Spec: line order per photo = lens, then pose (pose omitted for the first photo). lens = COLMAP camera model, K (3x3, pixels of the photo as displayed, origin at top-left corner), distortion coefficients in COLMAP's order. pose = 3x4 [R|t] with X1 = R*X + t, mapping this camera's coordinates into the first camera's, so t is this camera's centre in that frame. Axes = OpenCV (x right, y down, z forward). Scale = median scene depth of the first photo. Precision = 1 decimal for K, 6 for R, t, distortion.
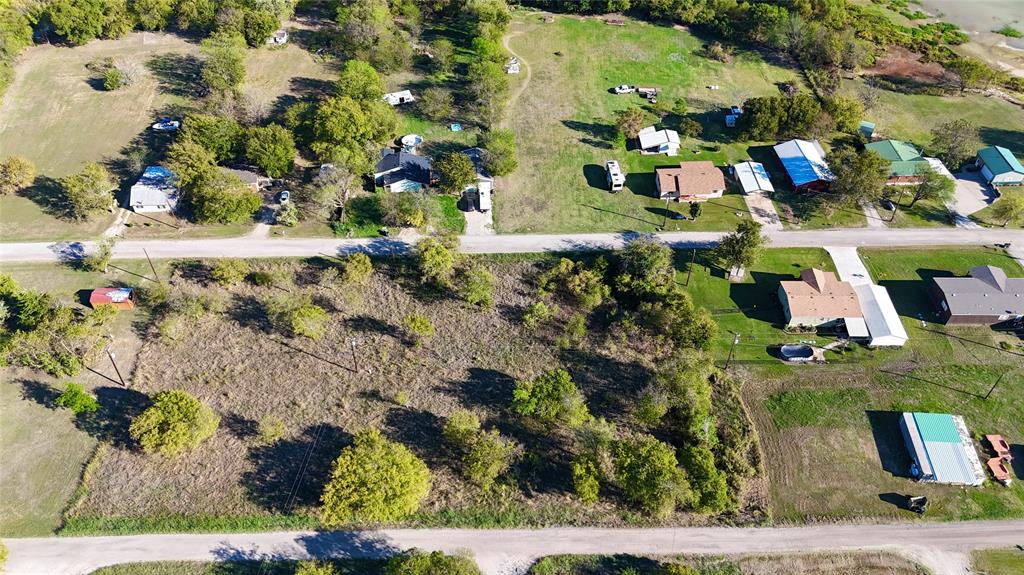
lens RADIAL K [[771.4, 0, 507.4], [0, 771.4, 285.0], [0, 0, 1]] dist [0.087454, -0.067548]
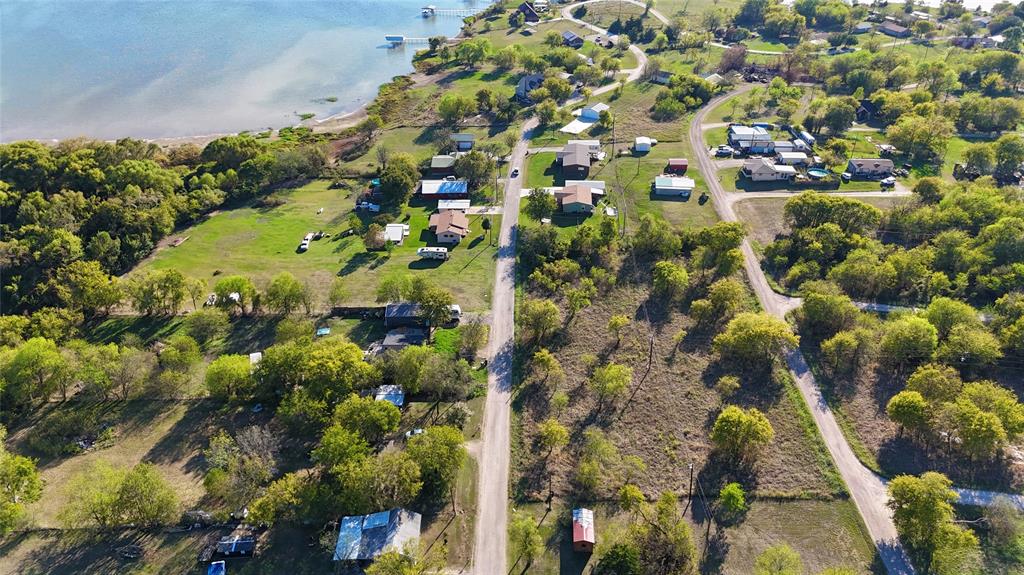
lens RADIAL K [[747.6, 0, 512.0], [0, 747.6, 287.5], [0, 0, 1]] dist [0.073056, -0.001608]
pose [[0.054200, -0.534301, 0.843555, -1.018601], [0.711142, 0.613692, 0.343015, -0.482304], [-0.700956, 0.581296, 0.413226, 0.480004]]
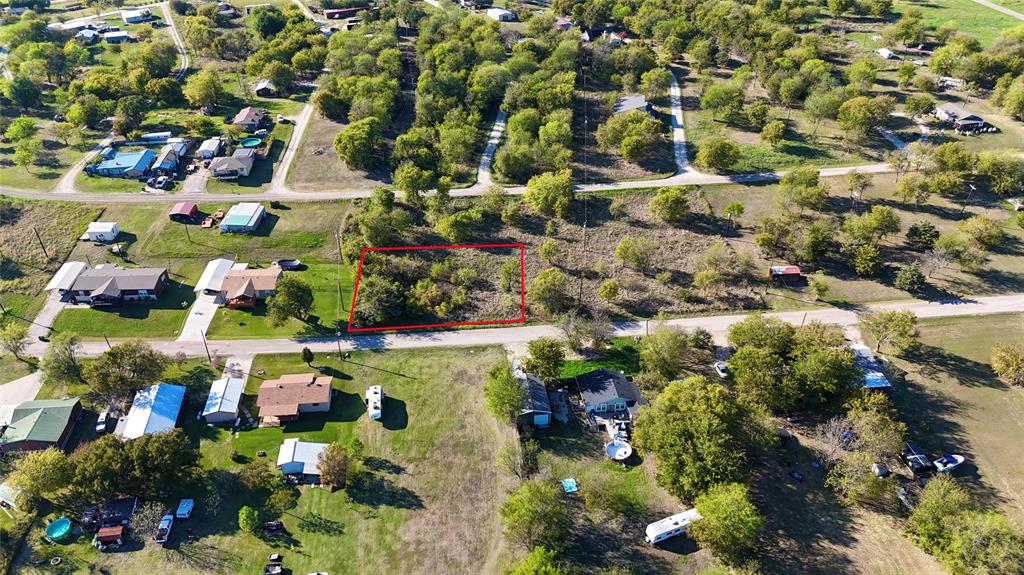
lens RADIAL K [[771.4, 0, 507.4], [0, 771.4, 285.0], [0, 0, 1]] dist [0.087454, -0.067548]
pose [[-0.998782, 0.027716, -0.040815, 0.020196], [-0.034958, 0.186195, 0.981891, -1.169824], [0.034814, 0.982122, -0.185000, 1.148400]]
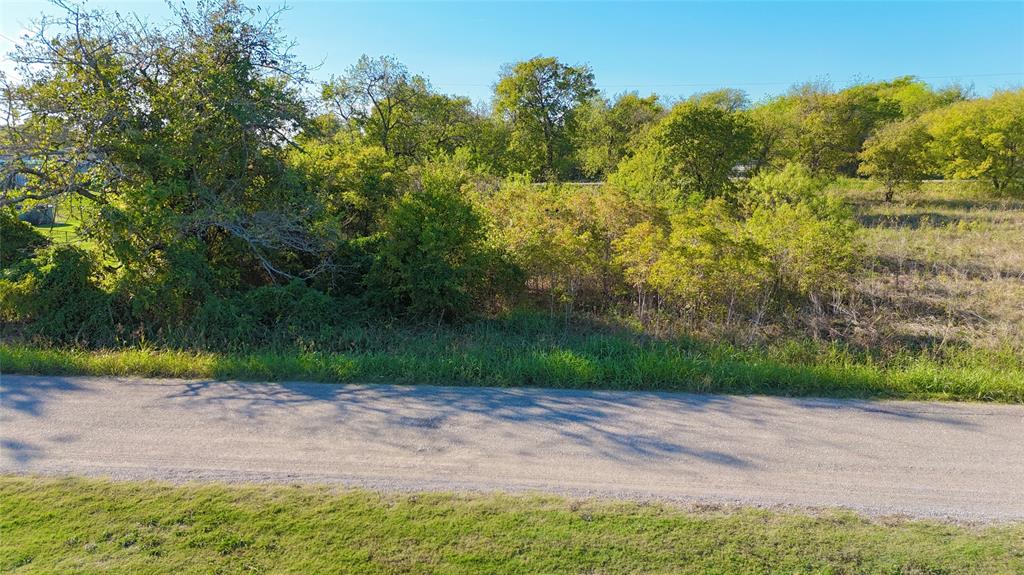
lens RADIAL K [[771.4, 0, 507.4], [0, 771.4, 285.0], [0, 0, 1]] dist [0.087454, -0.067548]
pose [[-0.990256, -0.019582, 0.137875, 0.085780], [0.100525, 0.584647, 0.805035, -0.125204], [-0.096372, 0.811051, -0.576982, 1.048602]]
